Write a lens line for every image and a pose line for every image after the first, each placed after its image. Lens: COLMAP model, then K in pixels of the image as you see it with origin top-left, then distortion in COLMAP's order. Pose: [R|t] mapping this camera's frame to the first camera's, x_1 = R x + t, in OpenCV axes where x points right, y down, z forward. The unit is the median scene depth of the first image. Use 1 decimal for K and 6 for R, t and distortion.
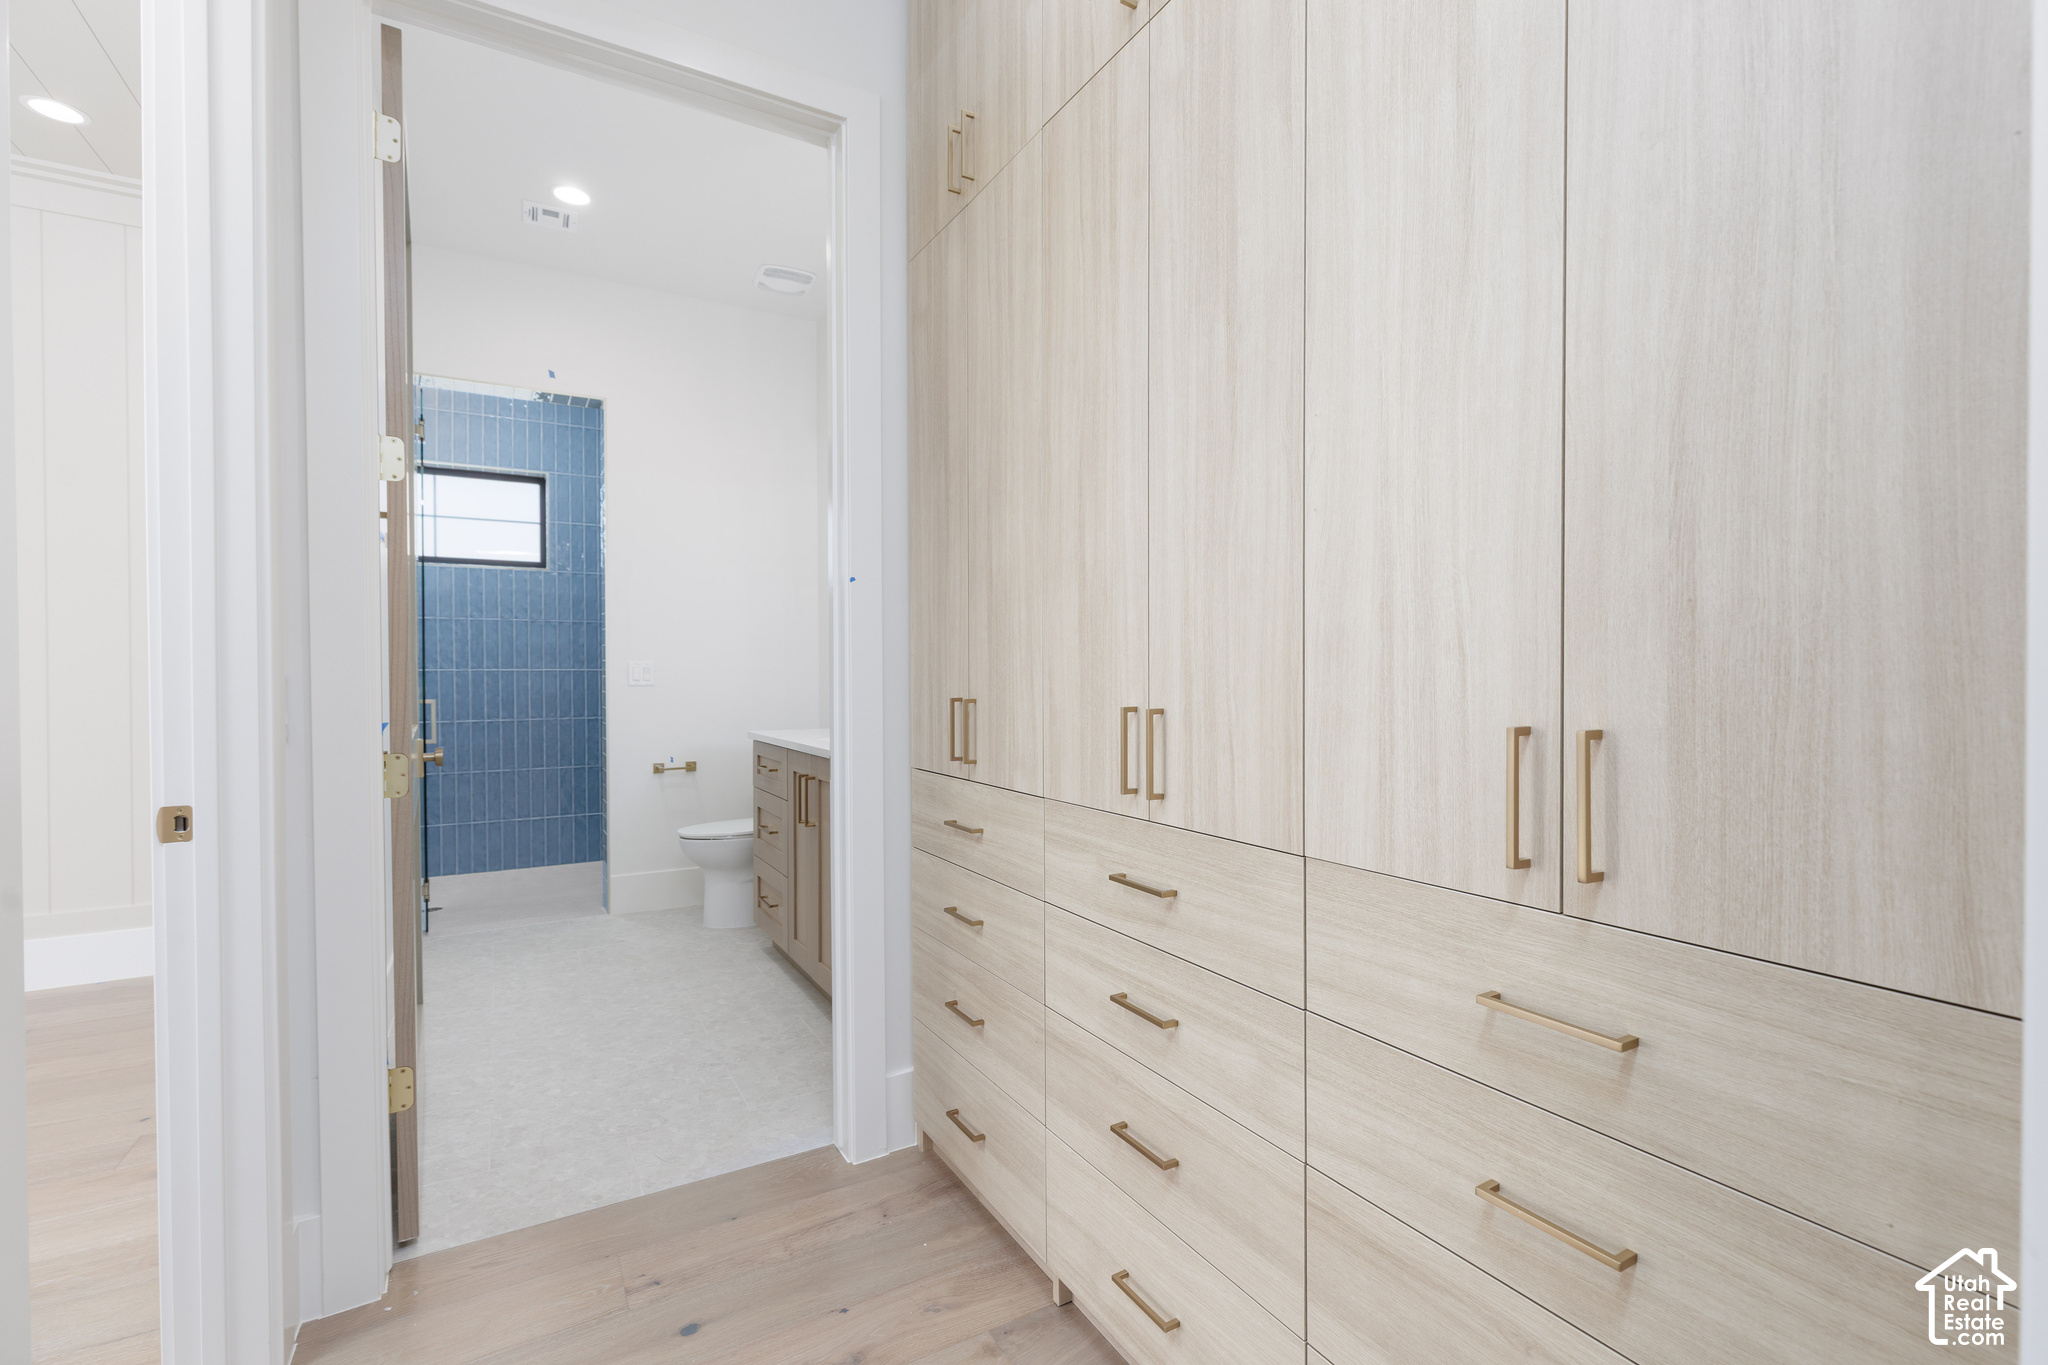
lens RADIAL K [[911.7, 0, 1020.0], [0, 911.7, 680.2], [0, 0, 1]] dist [-0.001011, 0.000473]
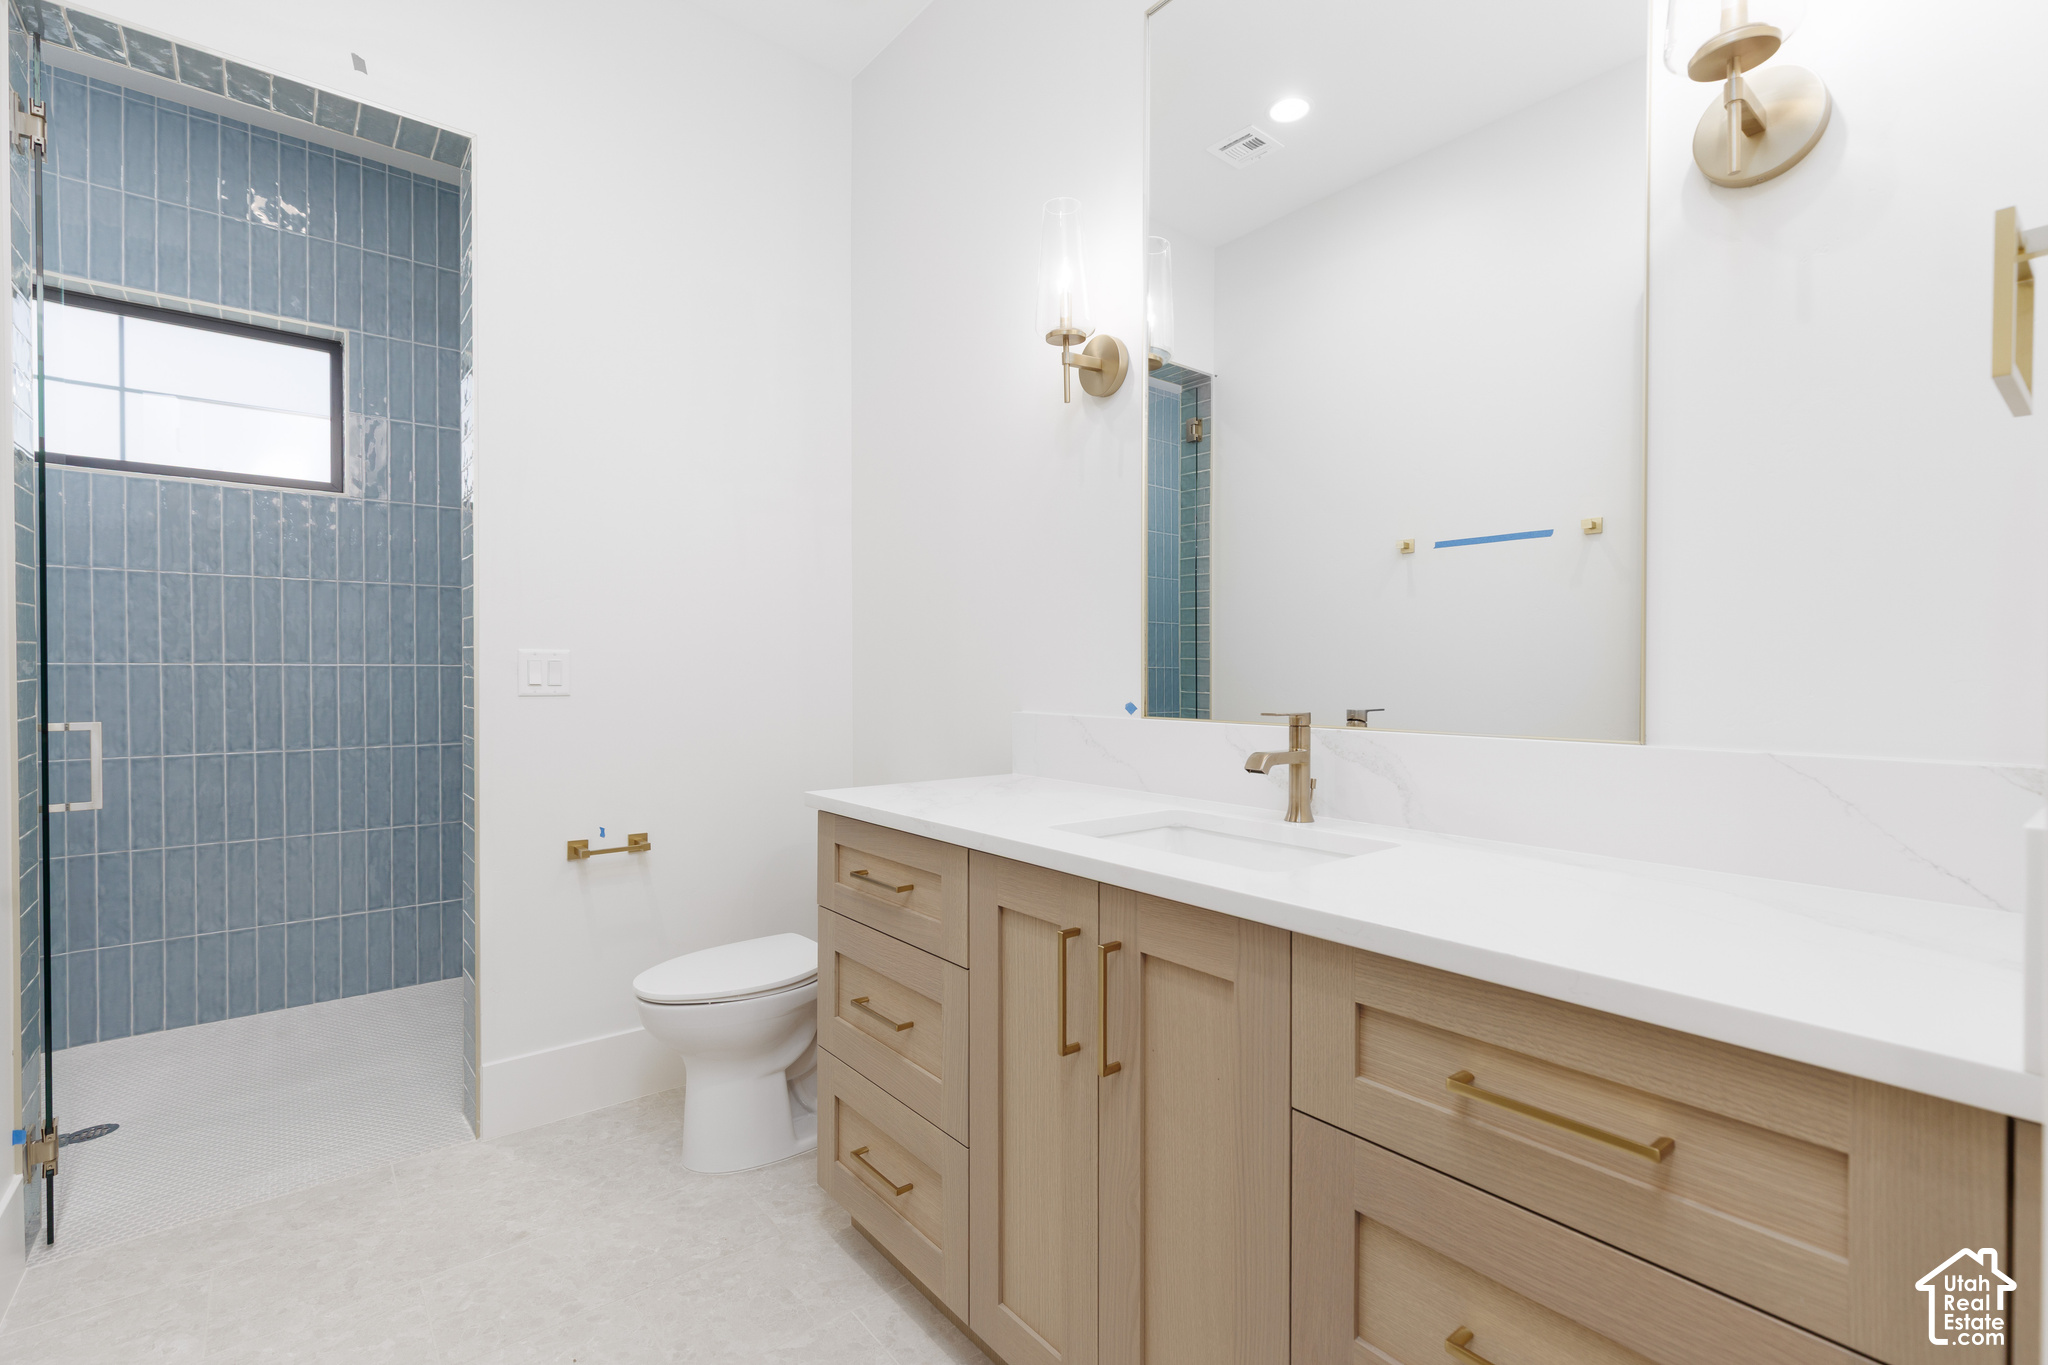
lens RADIAL K [[911.7, 0, 1029.8], [0, 911.7, 683.8], [0, 0, 1]] dist [-0.001011, 0.000473]
pose [[0.985639, 0.002861, 0.168839, -0.187676], [-0.003077, 0.999995, 0.001017, -0.001783], [-0.168836, -0.001522, 0.985643, 0.356448]]
